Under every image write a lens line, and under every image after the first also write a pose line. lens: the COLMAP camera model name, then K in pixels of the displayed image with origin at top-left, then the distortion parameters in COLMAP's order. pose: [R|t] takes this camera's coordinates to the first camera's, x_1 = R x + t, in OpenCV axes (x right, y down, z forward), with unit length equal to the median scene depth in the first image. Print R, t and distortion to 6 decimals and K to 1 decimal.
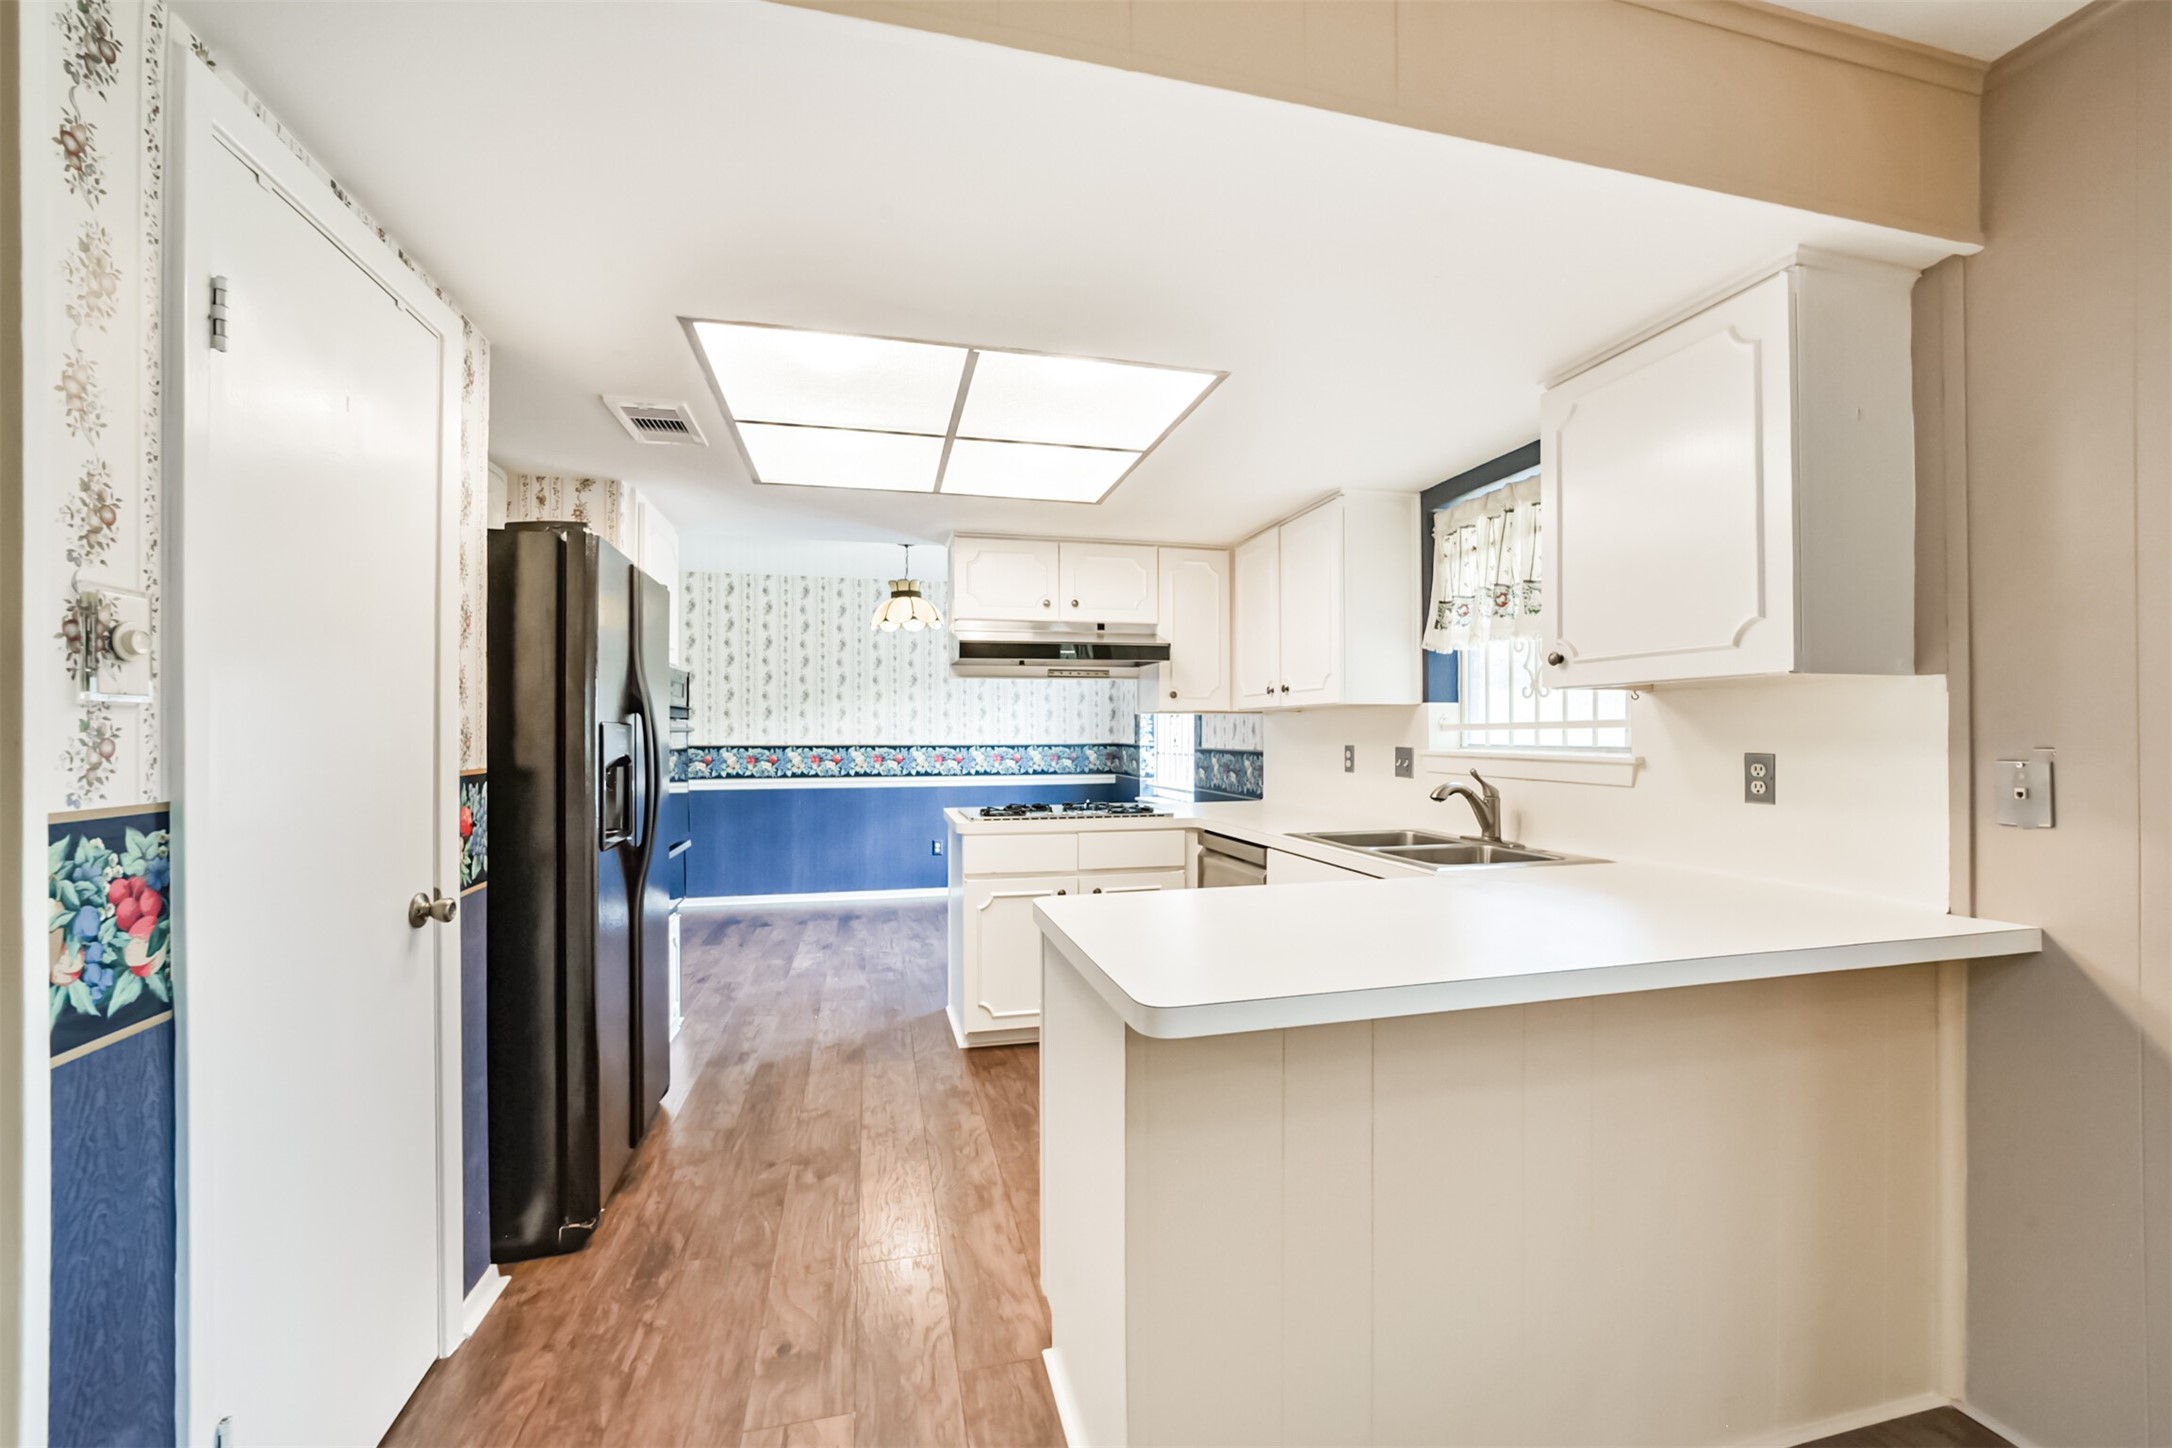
lens RADIAL K [[844.9, 0, 1068.0], [0, 844.9, 728.2], [0, 0, 1]] dist [-0.024039, 0.003734]
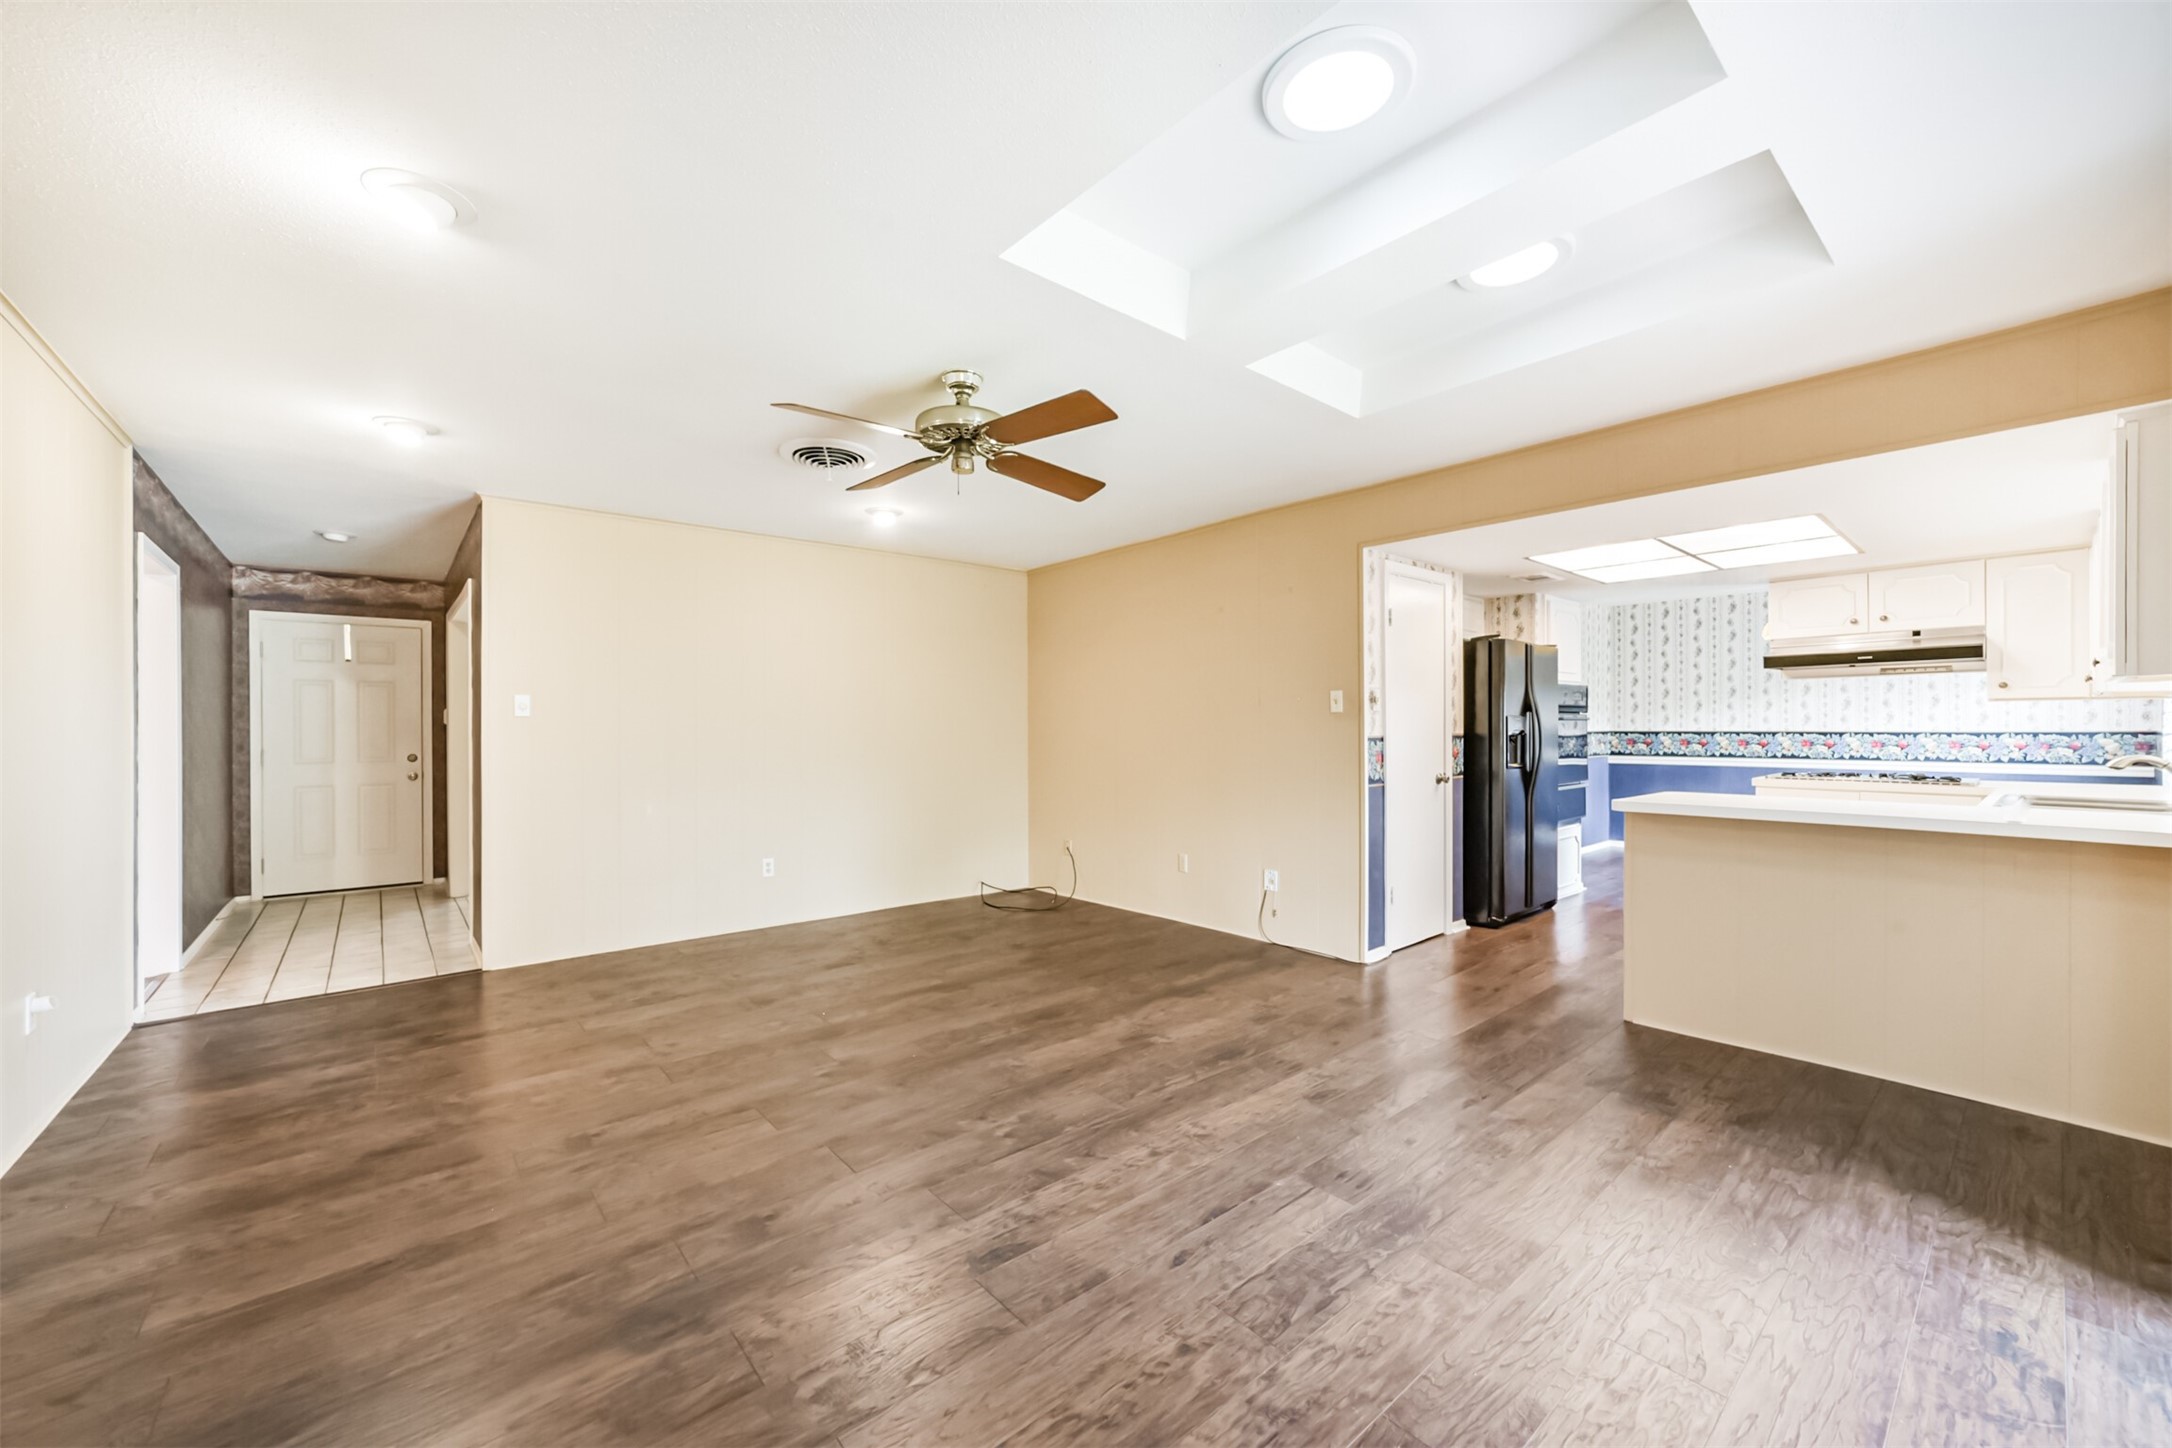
lens RADIAL K [[844.9, 0, 1070.7], [0, 844.9, 727.9], [0, 0, 1]] dist [-0.024039, 0.003734]
pose [[0.434144, -0.000605, -0.900843, 0.375394], [0.007788, 0.999965, 0.003082, 0.003731], [0.900810, -0.008353, 0.434133, -0.413422]]
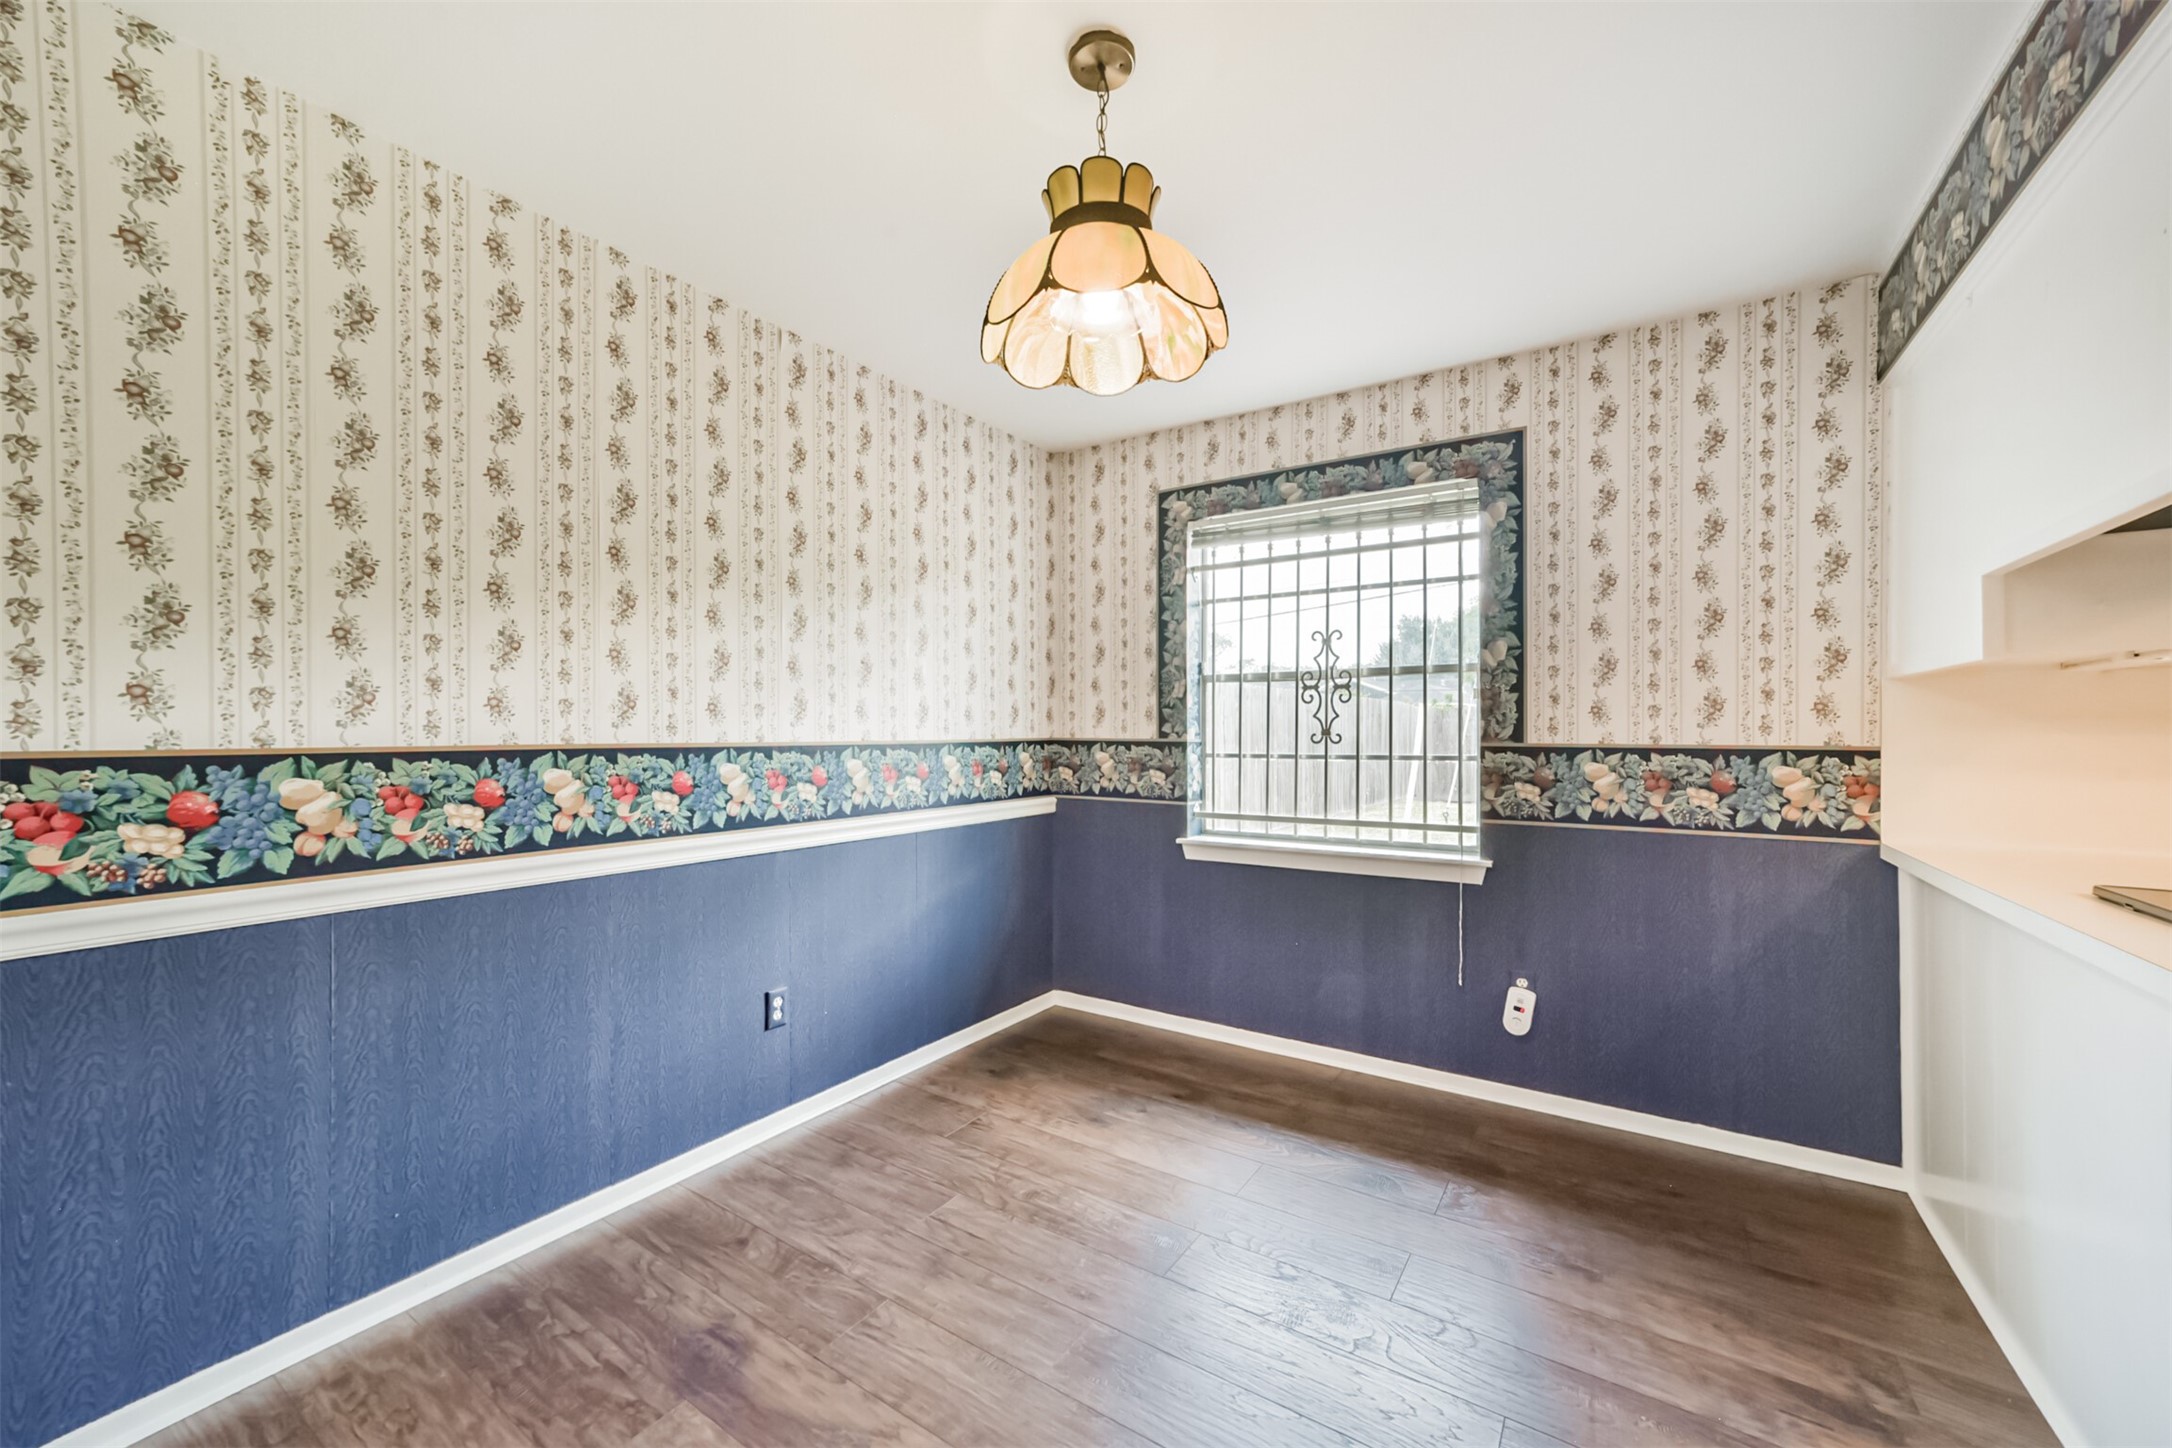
lens RADIAL K [[834.2, 0, 1089.3], [0, 834.2, 736.4], [0, 0, 1]] dist [0.001704, 0.000171]
pose [[0.731155, -0.003460, 0.682203, -0.330221], [-0.003167, 0.999959, 0.008466, 0.012745], [-0.682204, -0.008350, 0.731114, 0.656117]]
